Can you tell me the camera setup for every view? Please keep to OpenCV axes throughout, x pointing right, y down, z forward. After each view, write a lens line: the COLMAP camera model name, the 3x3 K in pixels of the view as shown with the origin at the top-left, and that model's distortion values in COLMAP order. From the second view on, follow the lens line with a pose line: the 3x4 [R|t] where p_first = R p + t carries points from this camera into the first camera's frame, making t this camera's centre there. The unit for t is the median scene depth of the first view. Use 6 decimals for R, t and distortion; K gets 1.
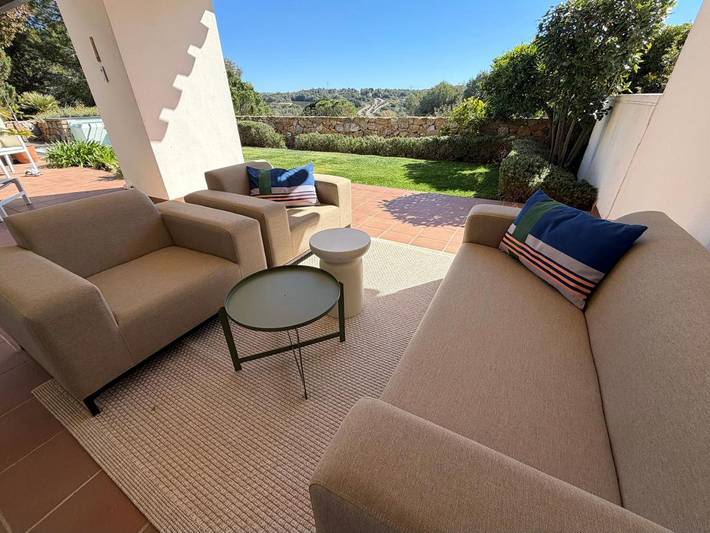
lens RADIAL K [[284.6, 0, 355.0], [0, 284.6, 266.5], [0, 0, 1]] dist [-0.001282, -0.000324]
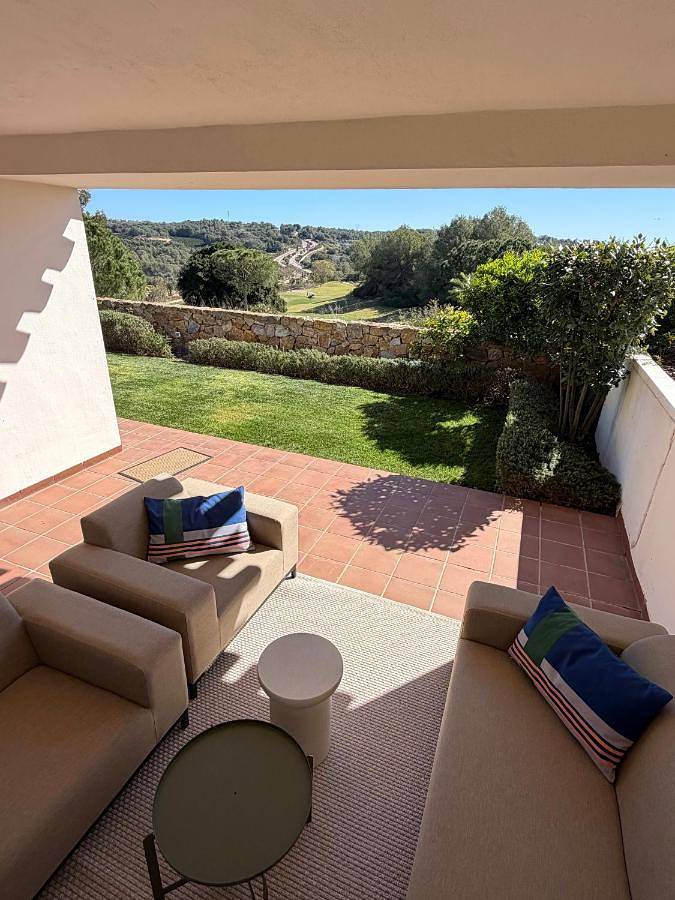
lens RADIAL K [[460.0, 0, 337.5], [0, 460.0, 450.0], [0, 0, 1]] dist [0.001147, 0.000942]
pose [[0.990402, -0.013342, 0.137575, -0.036127], [0.026382, 0.995279, -0.093401, -0.167204], [-0.135679, 0.096134, 0.986078, -0.068789]]
